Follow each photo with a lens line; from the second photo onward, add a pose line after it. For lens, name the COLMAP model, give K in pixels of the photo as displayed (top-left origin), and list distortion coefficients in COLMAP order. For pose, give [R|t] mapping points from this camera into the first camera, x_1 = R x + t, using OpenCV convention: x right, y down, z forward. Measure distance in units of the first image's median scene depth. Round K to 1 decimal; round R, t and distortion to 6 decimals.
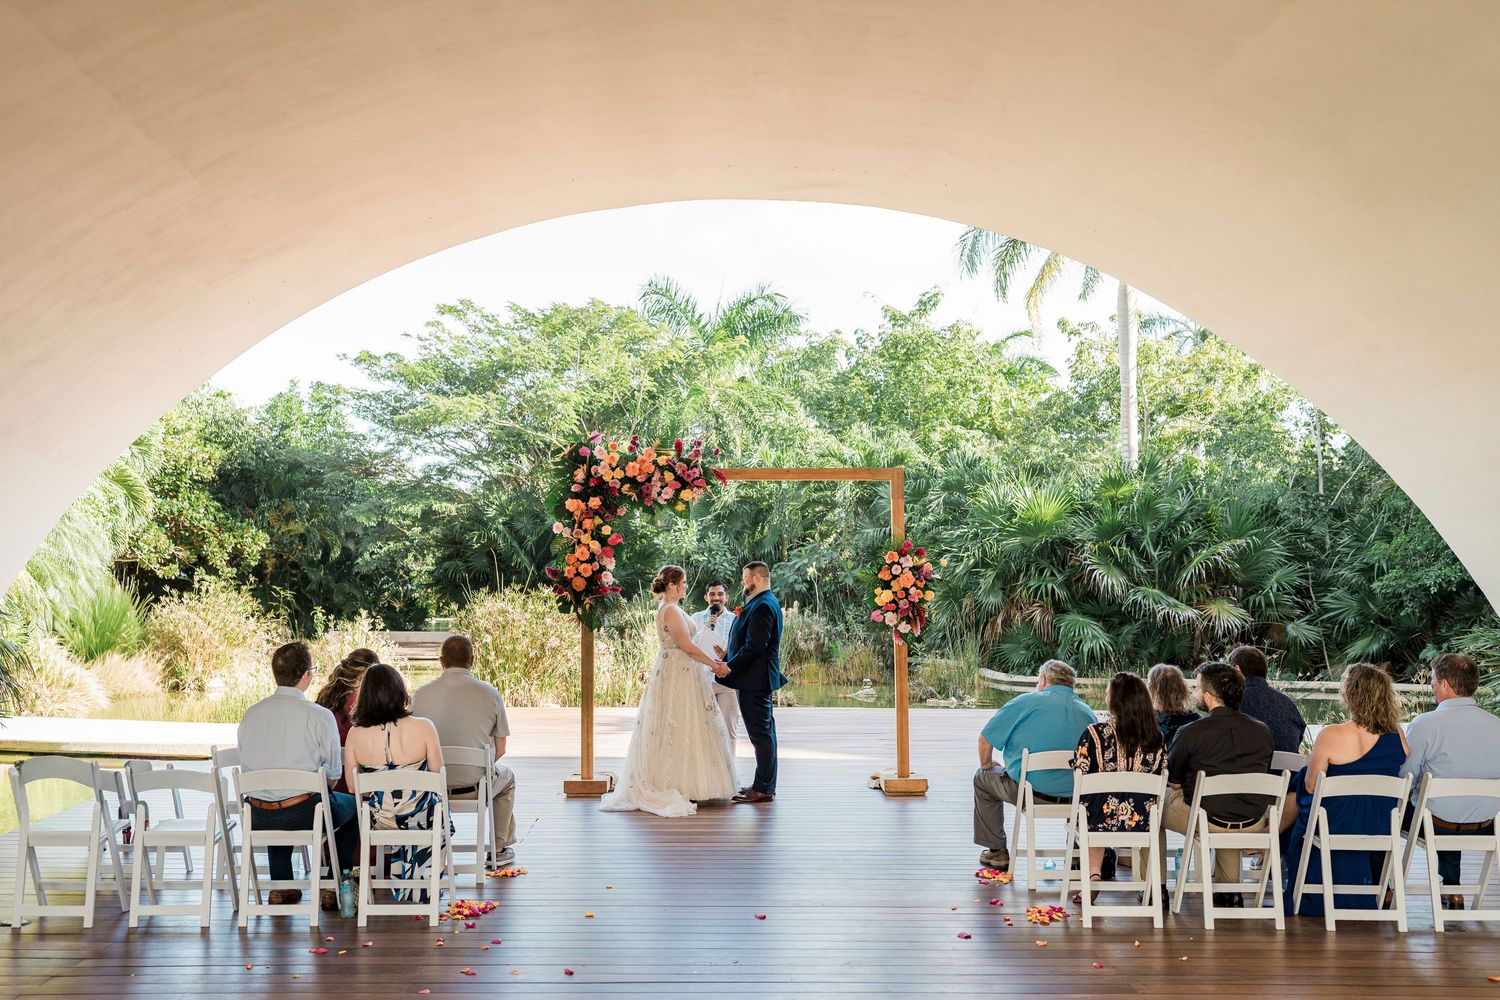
lens RADIAL K [[1530.4, 0, 709.6], [0, 1530.4, 497.6], [0, 0, 1]] dist [-0.018901, -0.012383]
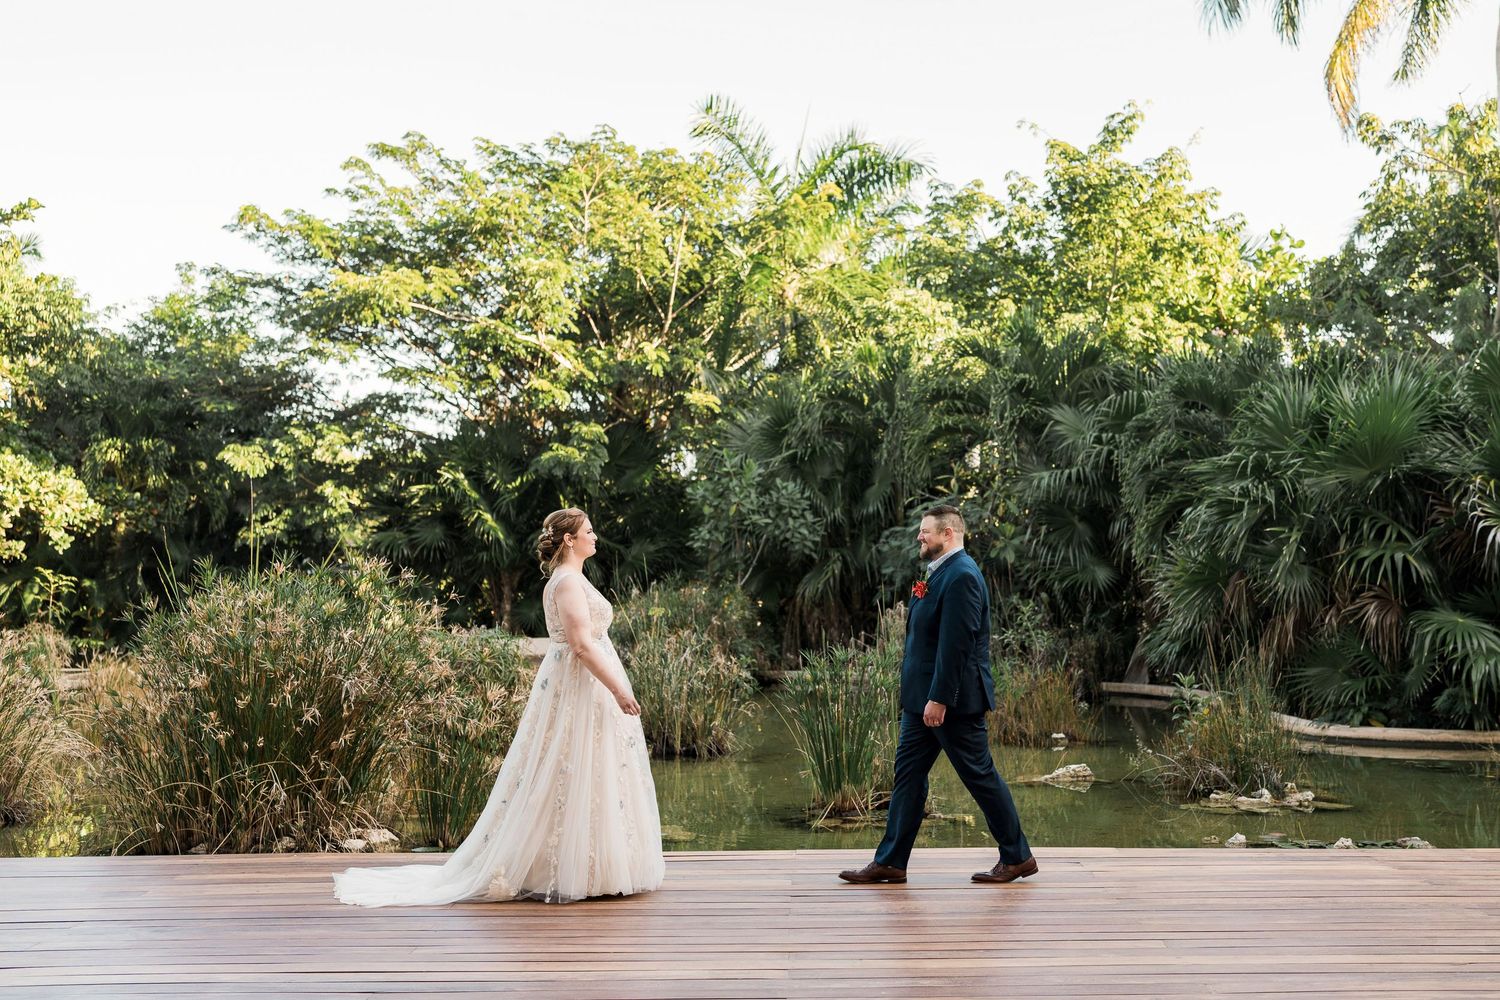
lens RADIAL K [[1696.3, 0, 849.7], [0, 1696.3, 502.2], [0, 0, 1]] dist [-0.004986, -0.008652]
pose [[0.999682, -0.003603, 0.024958, 0.015494], [0.003238, 0.999887, 0.014649, 0.029679], [-0.025008, -0.014564, 0.999581, 0.427980]]
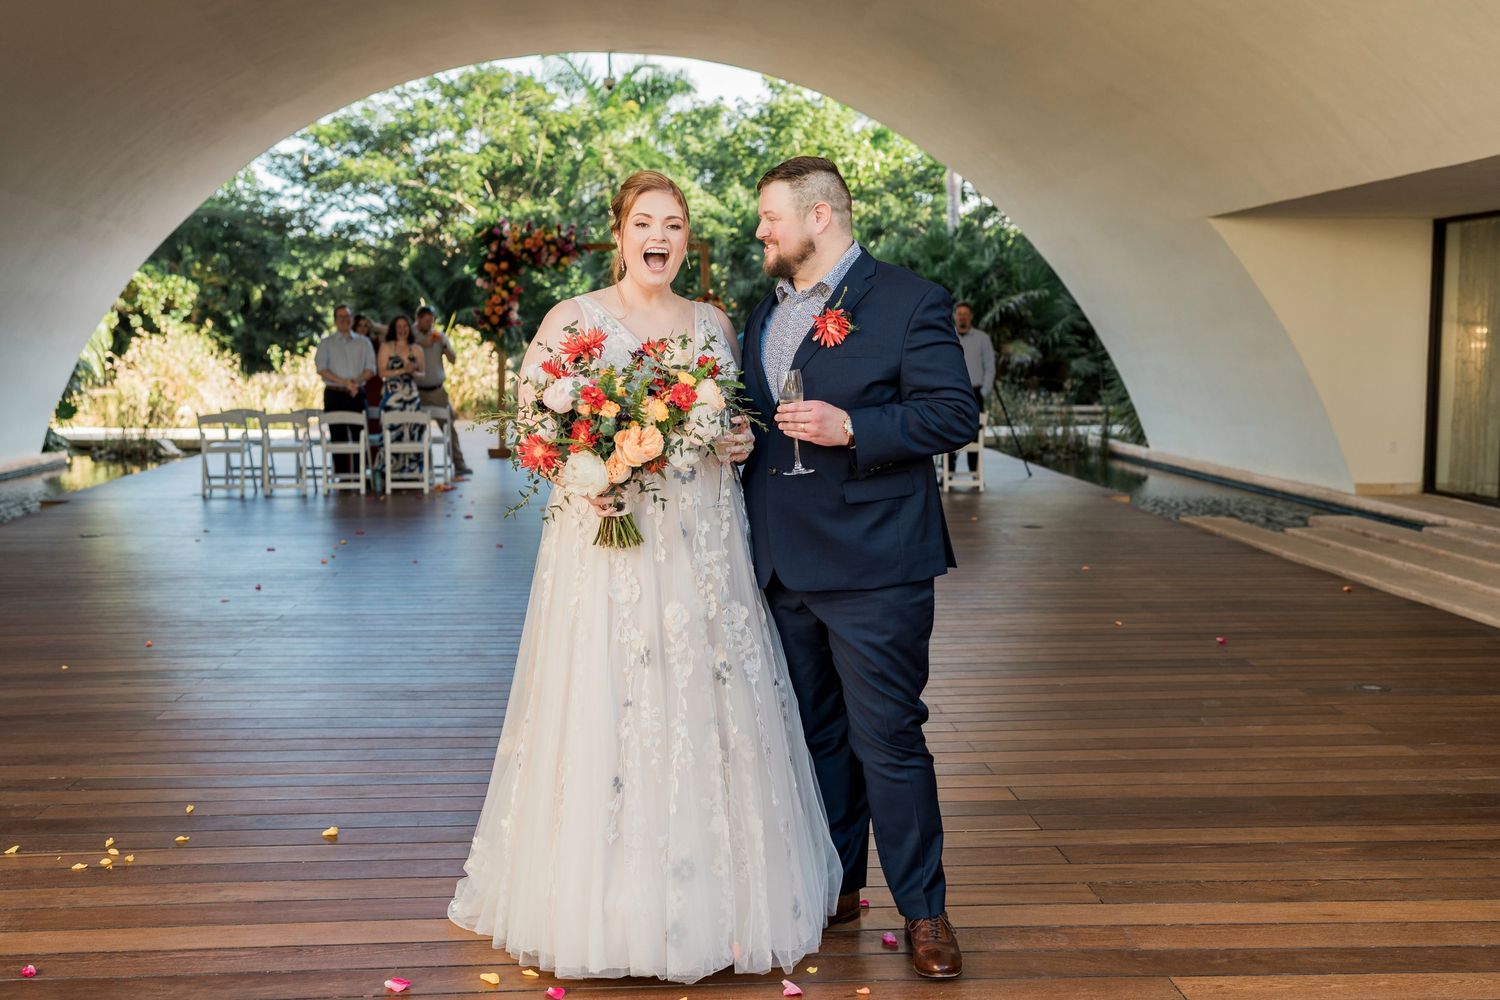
lens RADIAL K [[1619.0, 0, 750.0], [0, 1619.0, 500.0], [0, 0, 1]] dist [-0.026371, 0.019471]
pose [[0.996818, -0.009142, 0.079183, 0.017223], [-0.003251, 0.987910, 0.154994, -0.007278], [-0.079642, -0.154758, 0.984737, -0.280082]]
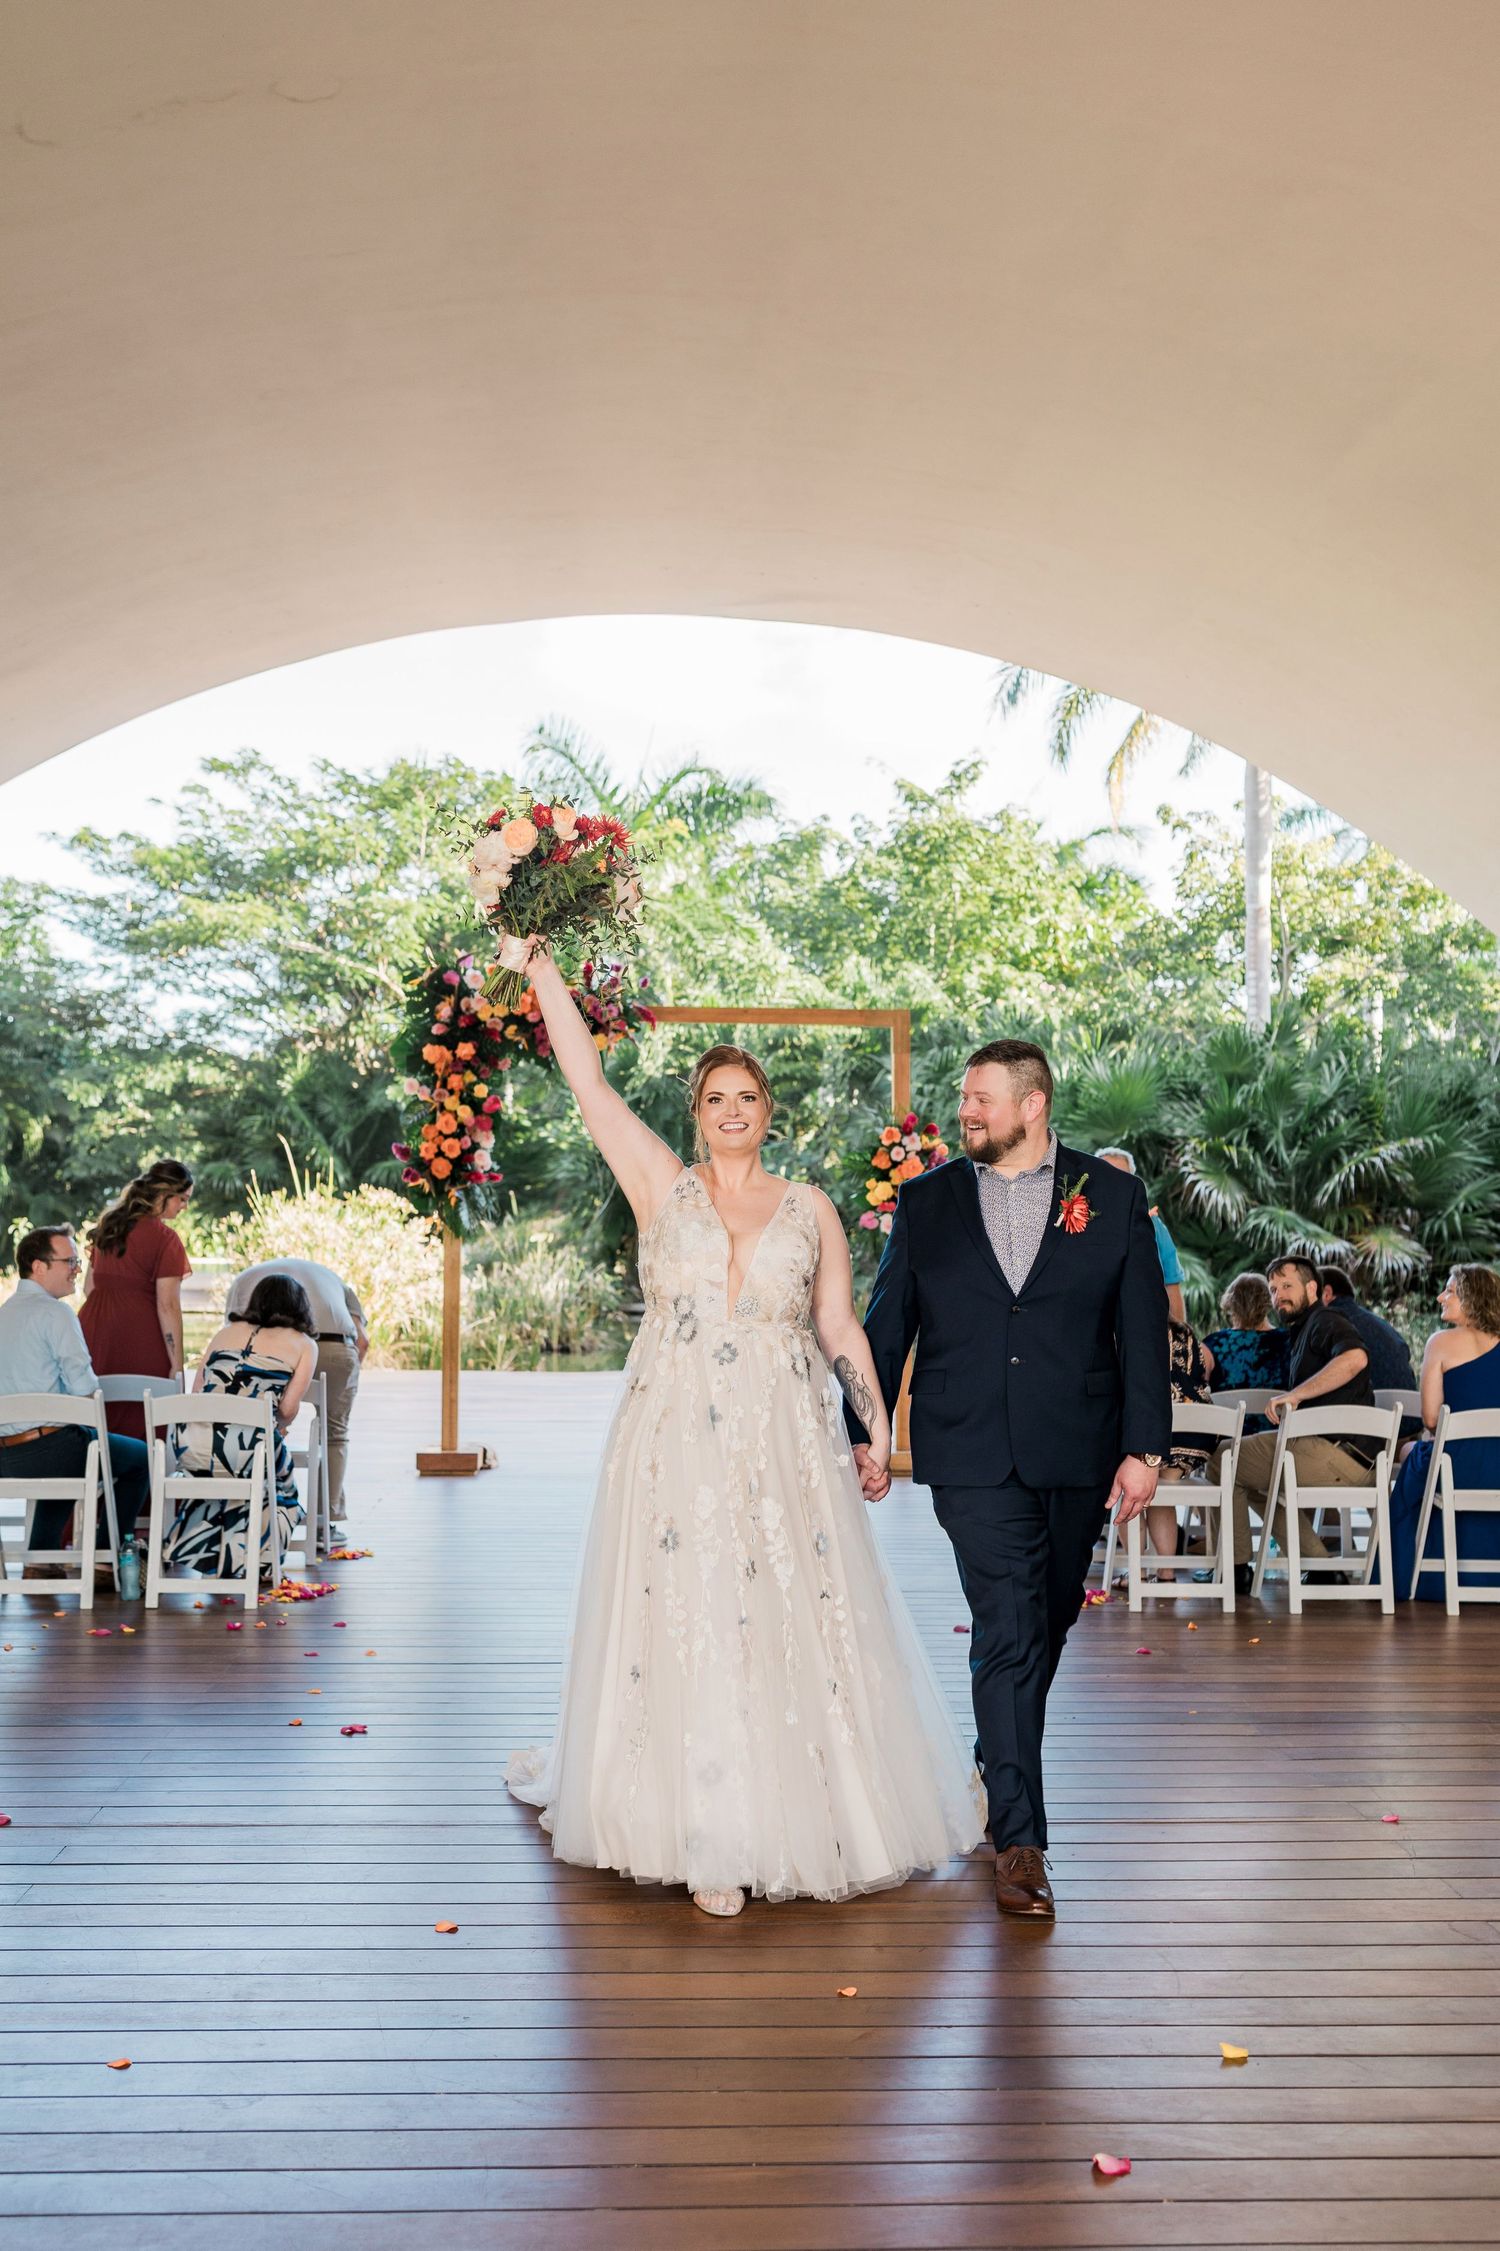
lens RADIAL K [[2429.6, 0, 801.0], [0, 2429.6, 1125.5], [0, 0, 1]] dist [-0.026371, 0.019471]
pose [[0.997128, 0.014397, 0.074359, -0.002239], [-0.015770, 0.999715, 0.017914, 0.006586], [-0.074080, -0.019035, 0.997071, -0.047099]]
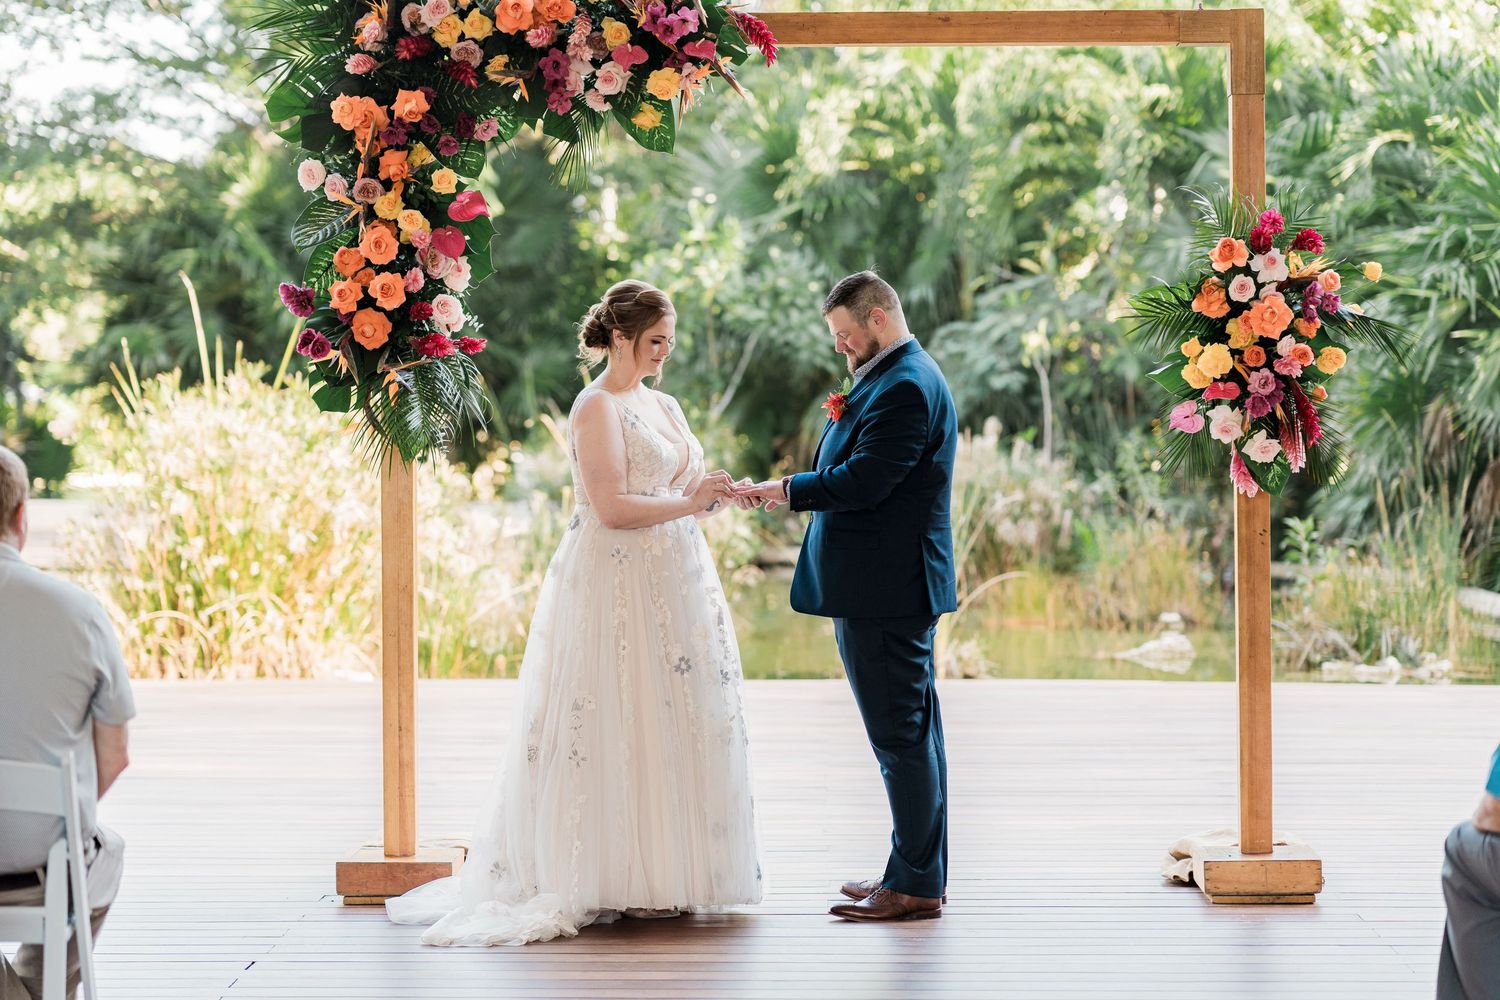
lens RADIAL K [[3734.5, 0, 716.2], [0, 3734.5, 516.5], [0, 0, 1]] dist [0.067549, 0.014144]
pose [[0.999776, -0.000476, -0.021181, 0.007098], [0.002319, 0.996199, 0.087073, 0.010328], [0.021059, -0.087102, 0.995977, 0.047587]]
